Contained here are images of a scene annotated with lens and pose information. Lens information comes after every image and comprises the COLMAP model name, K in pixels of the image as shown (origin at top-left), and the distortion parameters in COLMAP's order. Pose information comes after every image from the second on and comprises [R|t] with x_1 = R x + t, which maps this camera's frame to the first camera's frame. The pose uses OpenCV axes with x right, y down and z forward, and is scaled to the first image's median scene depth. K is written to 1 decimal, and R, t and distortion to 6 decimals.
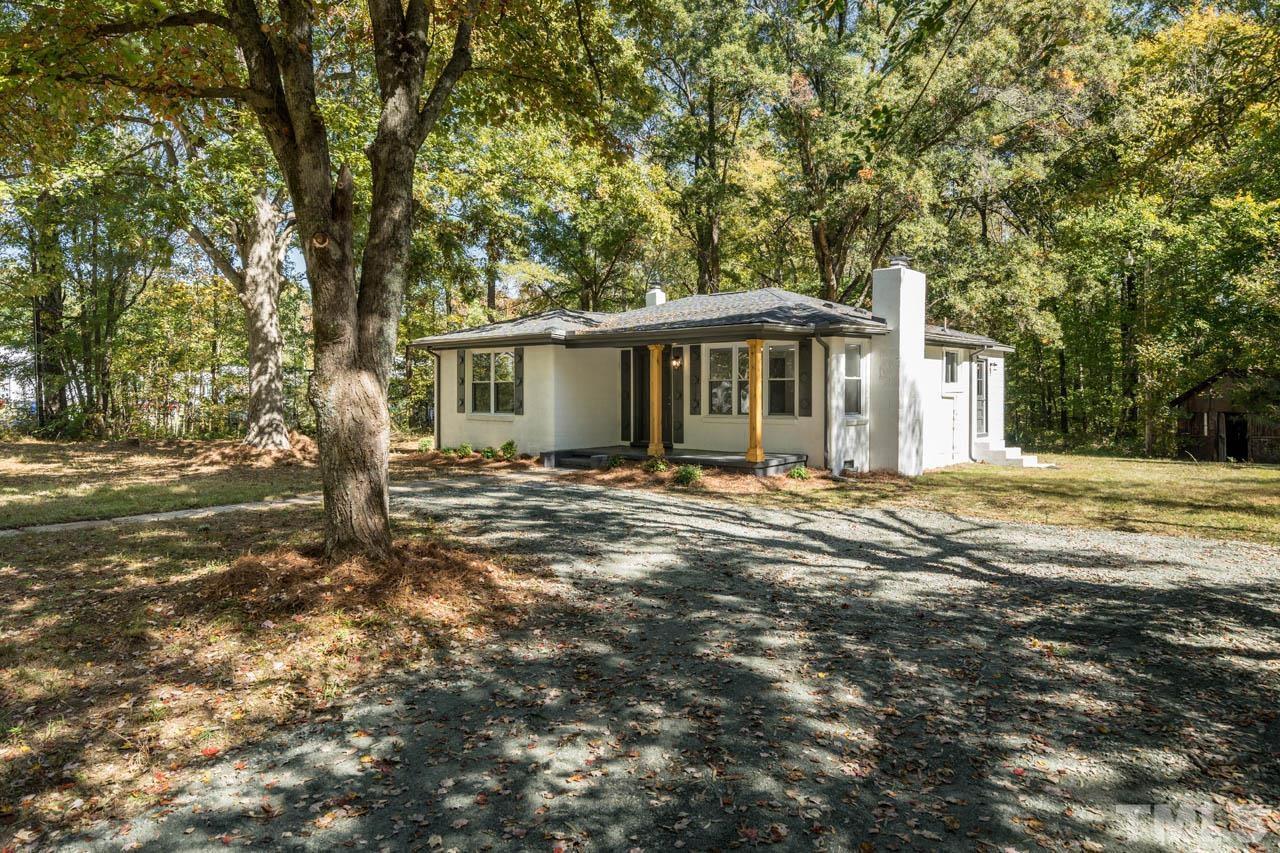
lens RADIAL K [[791.3, 0, 640.0], [0, 791.3, 426.5], [0, 0, 1]] dist [0.001378, 0.002749]
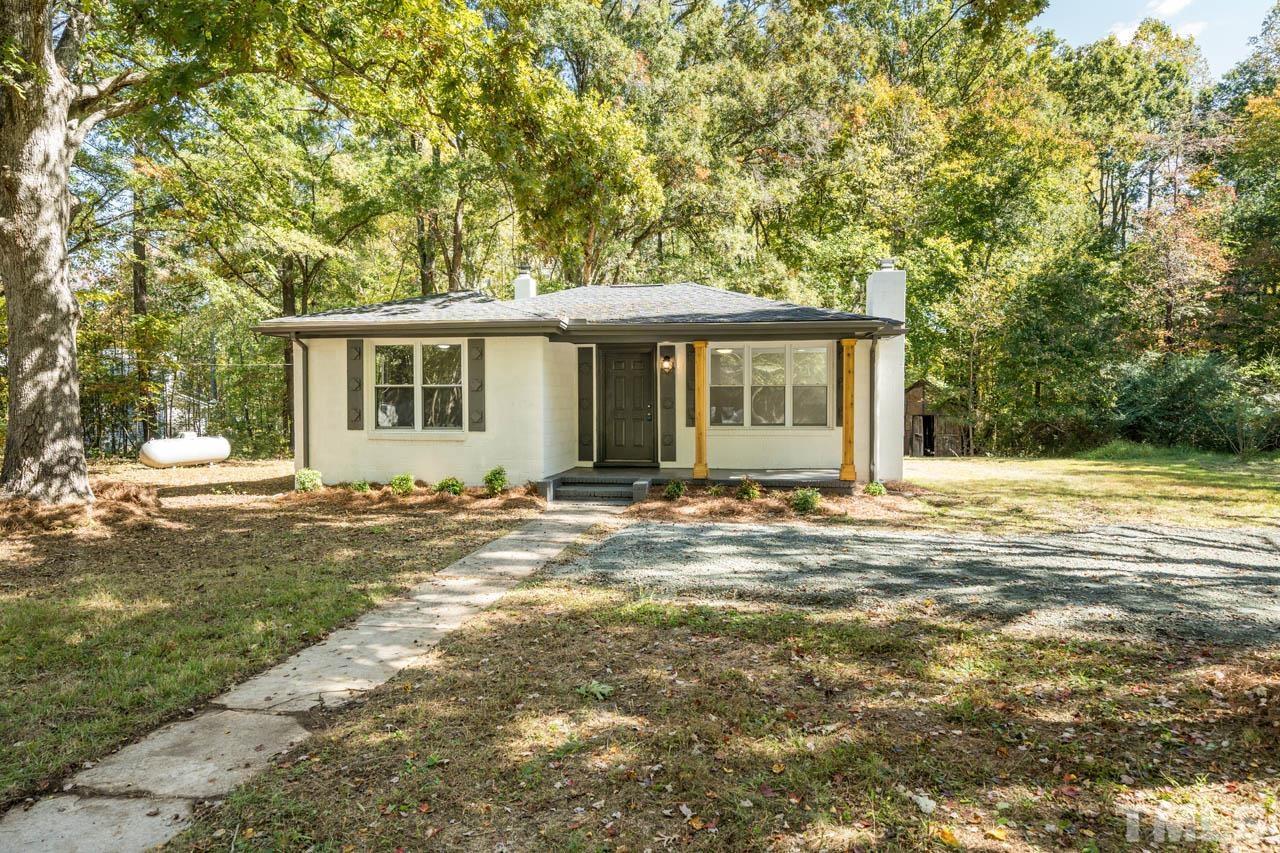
lens RADIAL K [[791.3, 0, 640.0], [0, 791.3, 426.5], [0, 0, 1]] dist [0.001378, 0.002749]
pose [[0.851423, -0.019685, 0.524110, -0.414147], [0.023962, 0.999712, -0.001379, -0.015086], [-0.523932, 0.013733, 0.851650, 0.313248]]
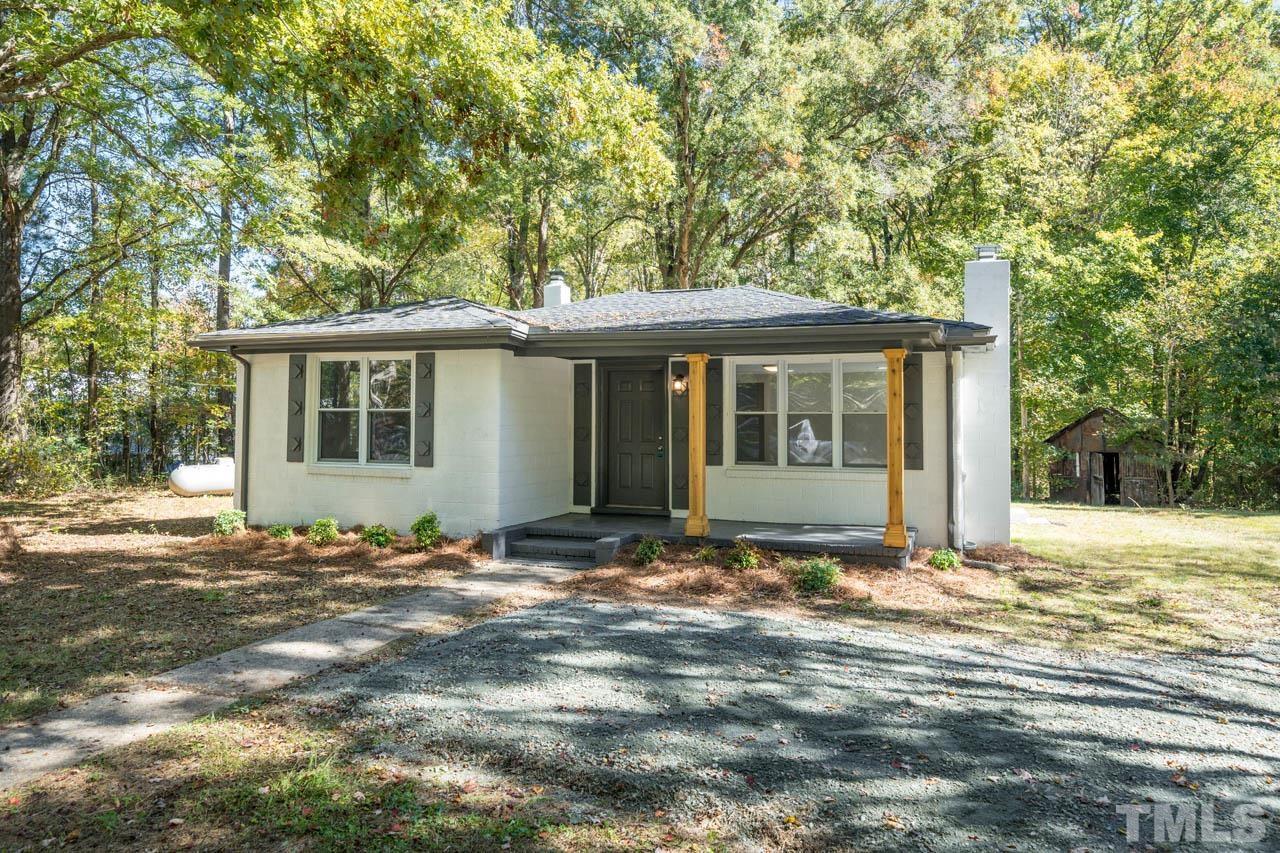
lens RADIAL K [[848.2, 0, 639.3], [0, 848.2, 397.5], [0, 0, 1]] dist [0.000260, -0.000823]
pose [[0.937593, 0.020174, 0.347150, -0.226777], [0.005414, 0.997348, -0.072581, -0.020001], [-0.347694, 0.069931, 0.934997, 0.364741]]
